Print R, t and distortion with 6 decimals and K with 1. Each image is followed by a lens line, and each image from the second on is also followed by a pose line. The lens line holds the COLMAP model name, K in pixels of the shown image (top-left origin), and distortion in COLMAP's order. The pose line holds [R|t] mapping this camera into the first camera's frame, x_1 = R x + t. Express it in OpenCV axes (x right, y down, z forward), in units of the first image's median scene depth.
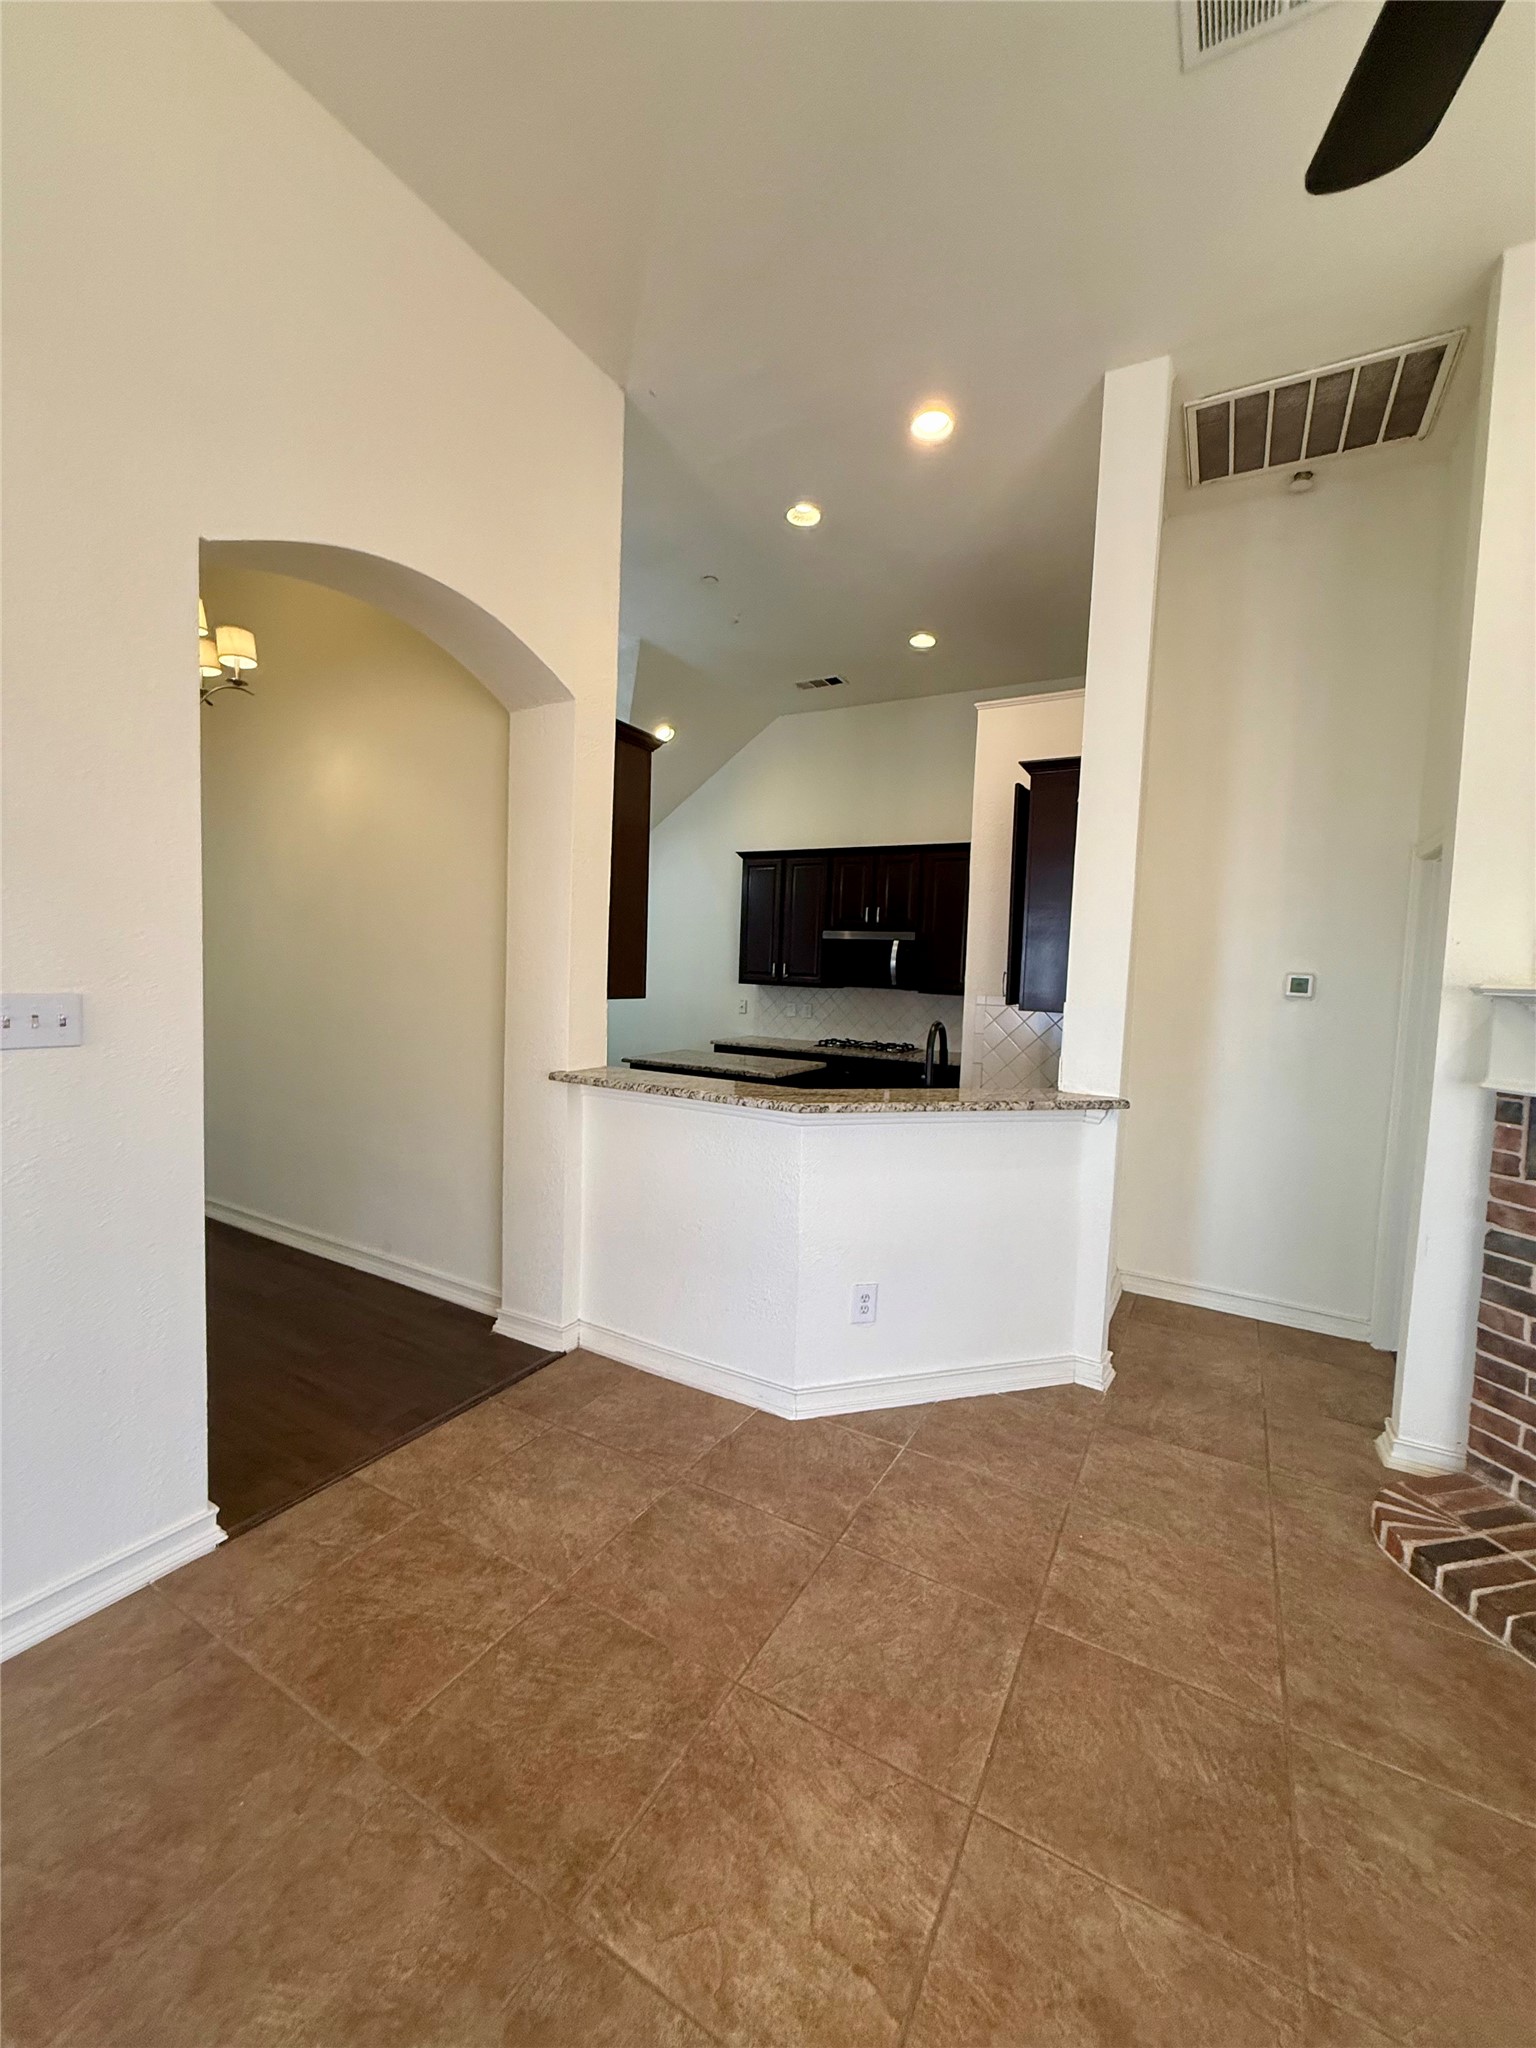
lens RADIAL K [[819.9, 0, 769.5], [0, 819.9, 1020.2], [0, 0, 1]] dist [-0.000189, 0.000884]
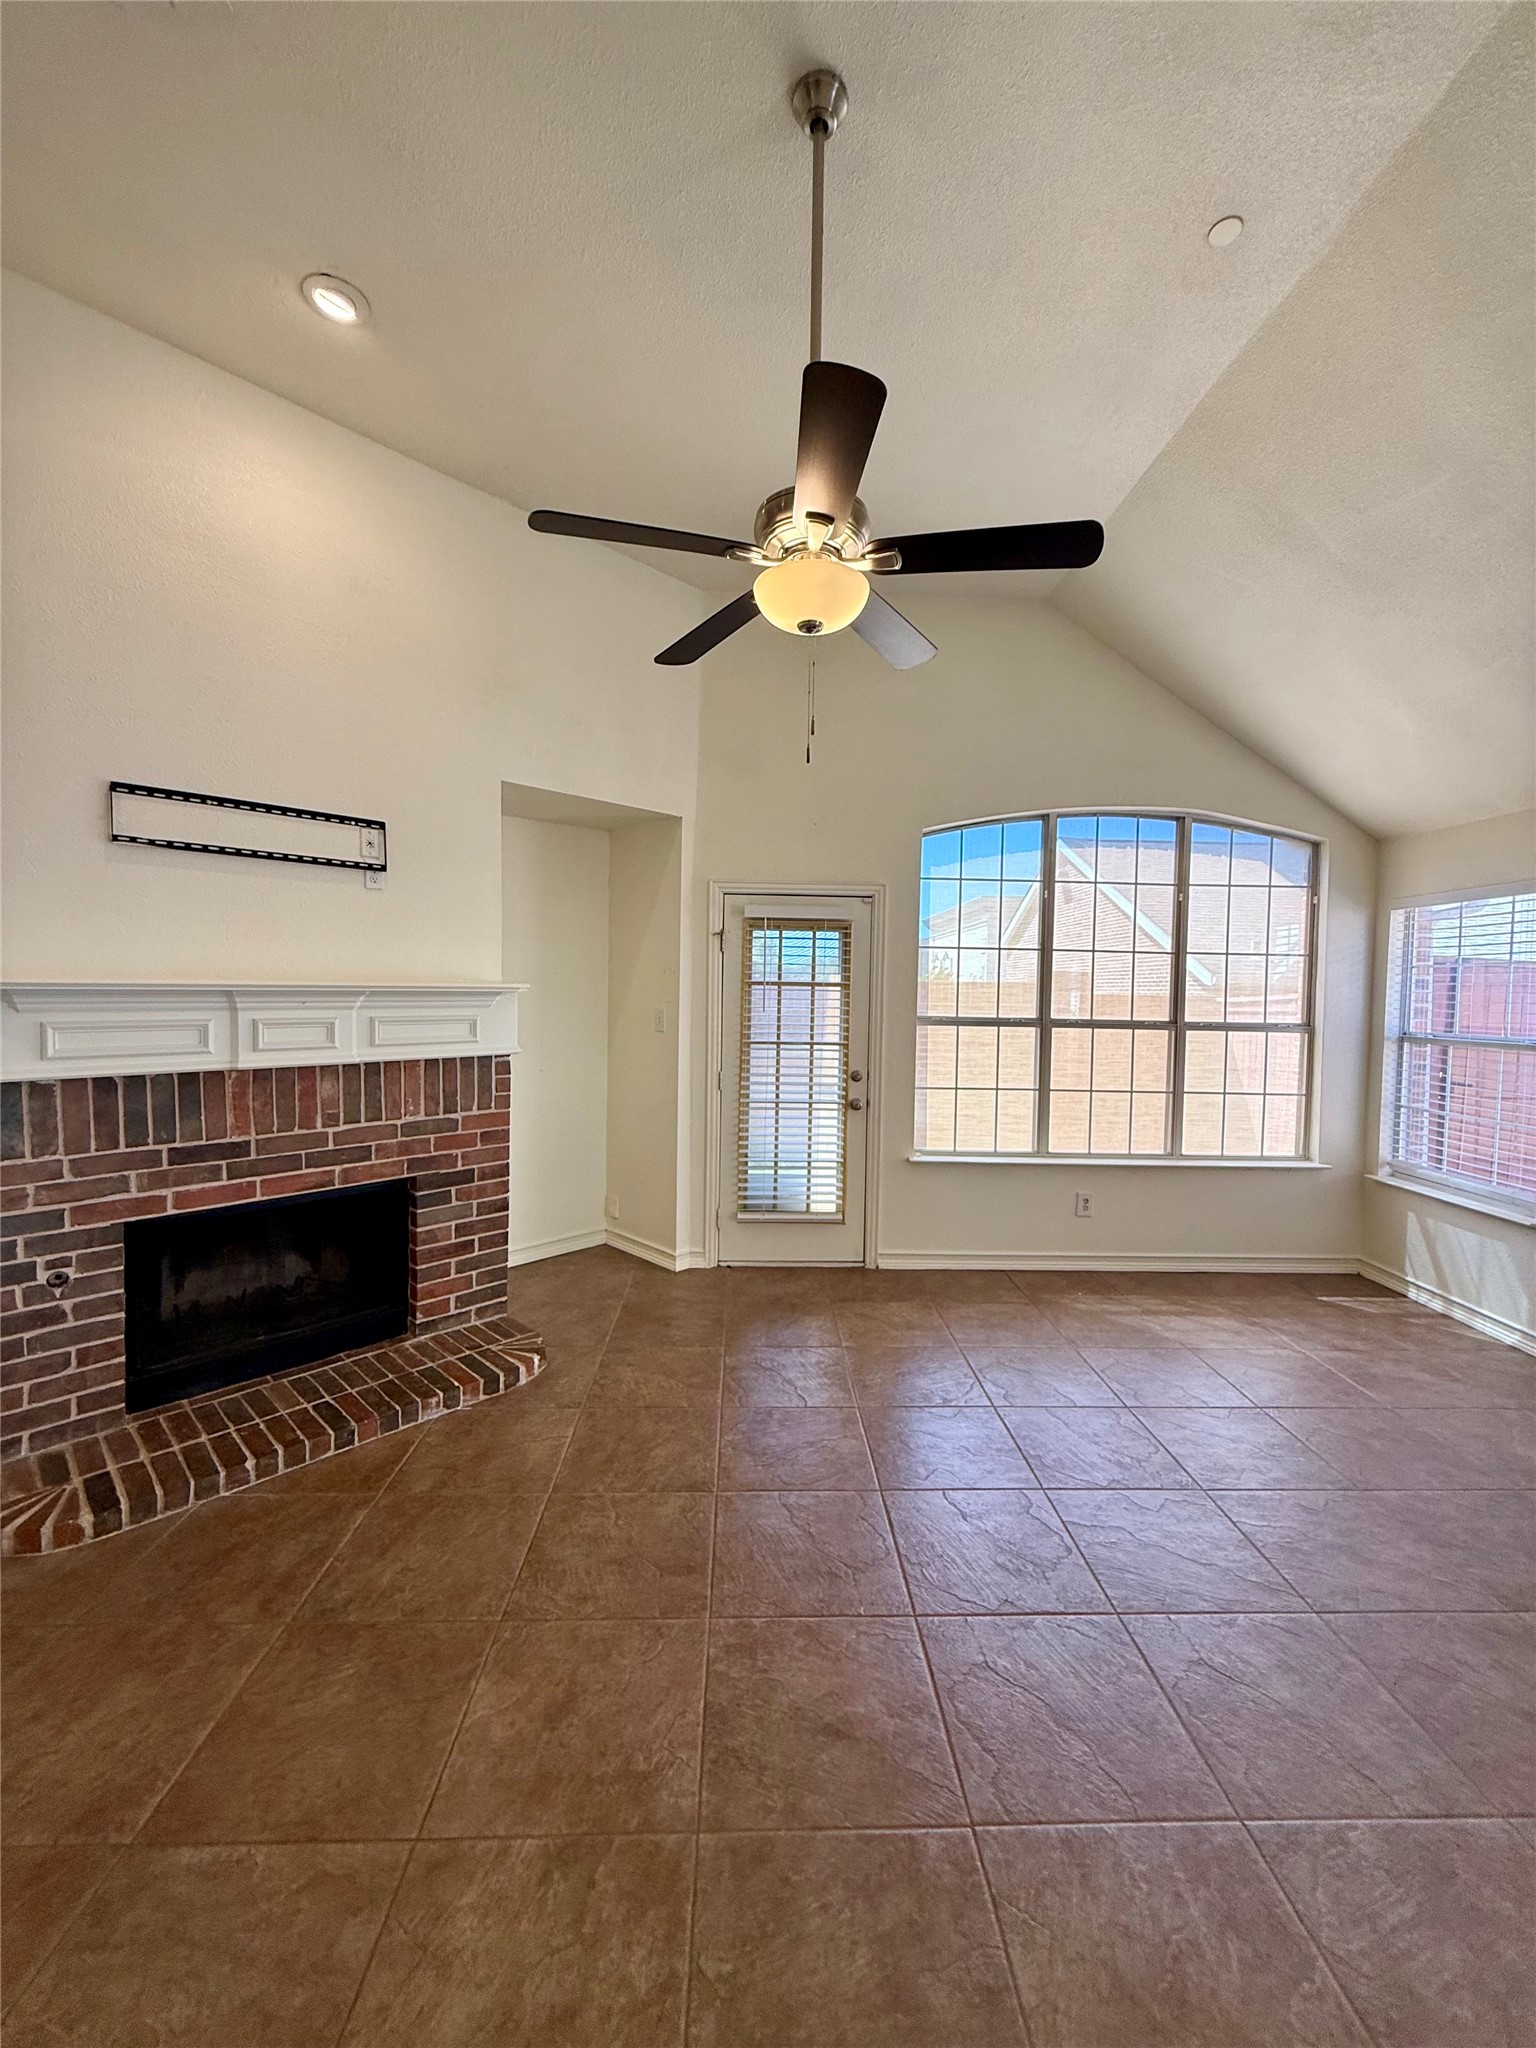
lens RADIAL K [[819.9, 0, 771.0], [0, 819.9, 1022.1], [0, 0, 1]] dist [-0.000189, 0.000884]
pose [[-0.519989, -0.080190, 0.850400, -0.746070], [0.021619, 0.994029, 0.106952, -0.118815], [-0.853899, 0.073999, -0.515151, 1.078409]]
